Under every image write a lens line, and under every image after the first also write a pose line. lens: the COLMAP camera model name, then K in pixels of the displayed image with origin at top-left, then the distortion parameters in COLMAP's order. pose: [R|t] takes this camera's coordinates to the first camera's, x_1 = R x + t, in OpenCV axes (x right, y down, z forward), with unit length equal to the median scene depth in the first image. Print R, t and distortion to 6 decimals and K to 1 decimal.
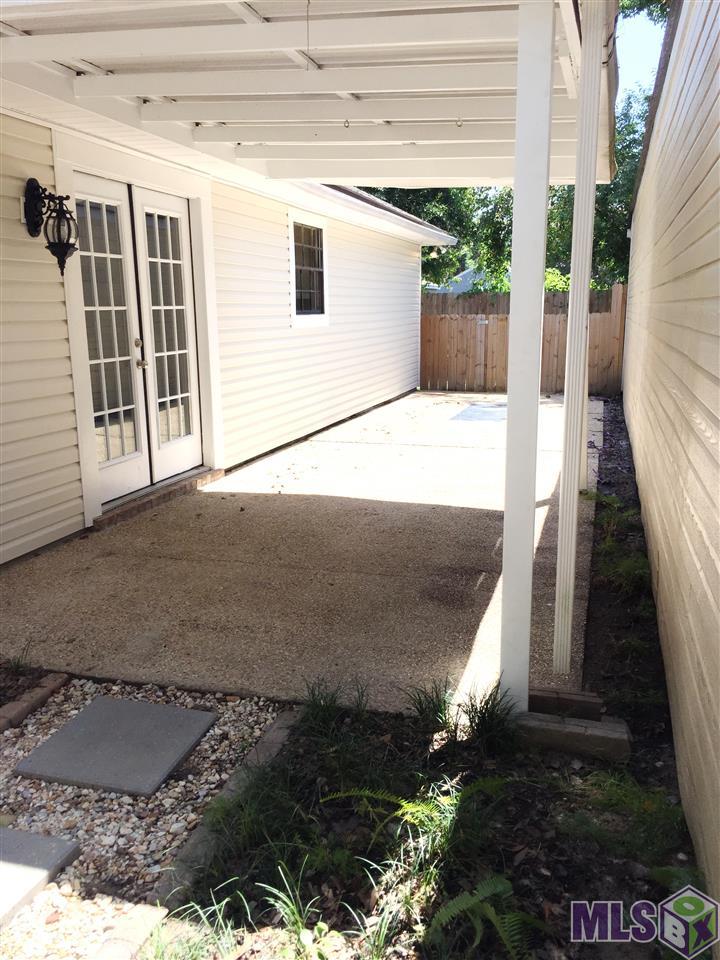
lens RADIAL K [[823.9, 0, 360.0], [0, 823.9, 480.0], [0, 0, 1]] dist [0.073654, -0.104950]
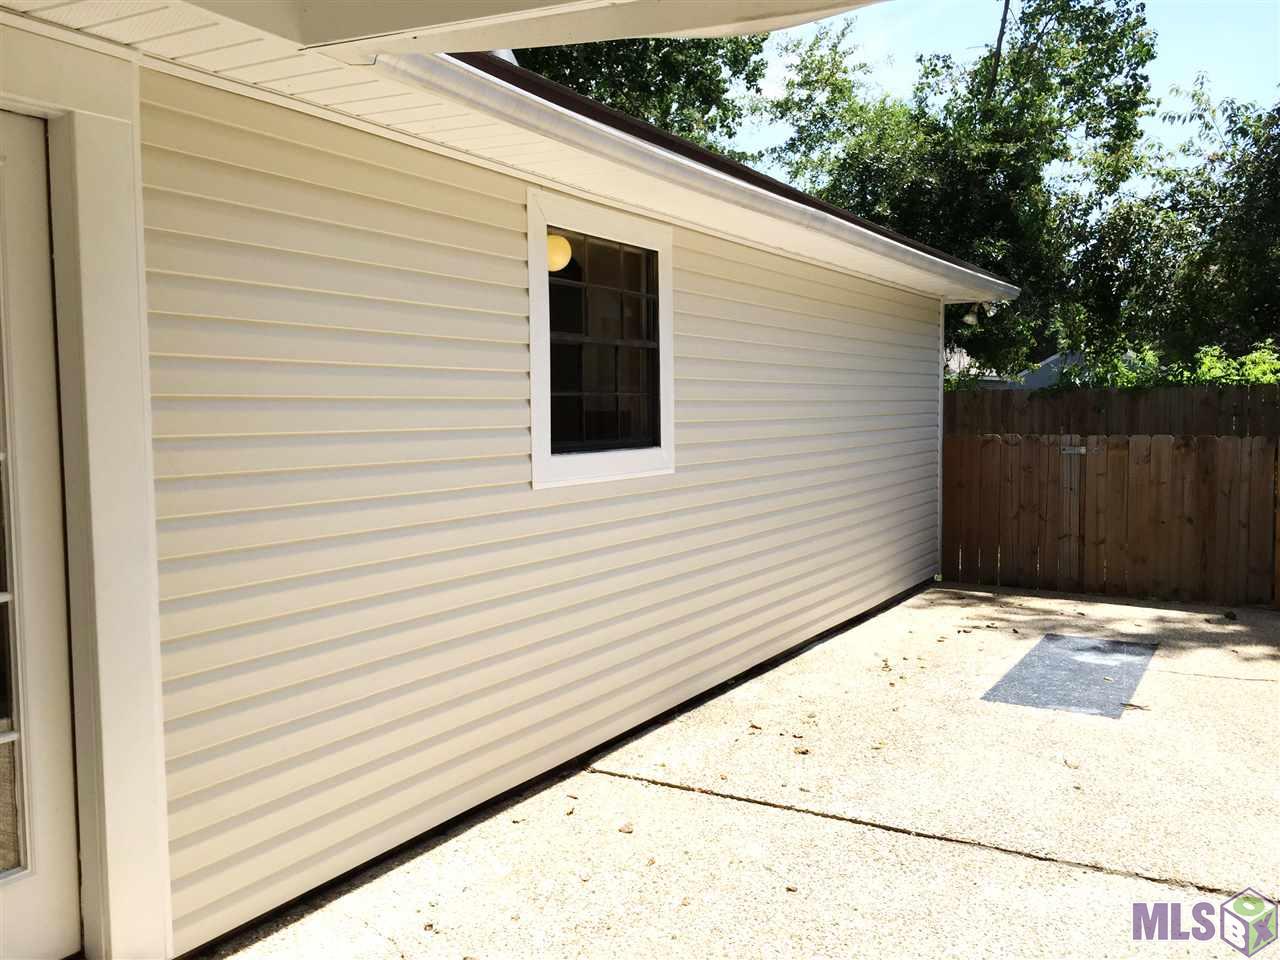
lens RADIAL K [[1098.5, 0, 640.5], [0, 1098.5, 465.8], [0, 0, 1]] dist [0.073654, -0.104950]
pose [[0.971598, 0.013625, -0.236245, 0.055132], [-0.048908, 0.988348, -0.144139, -0.076063], [0.231528, 0.151599, 0.960943, 0.319052]]
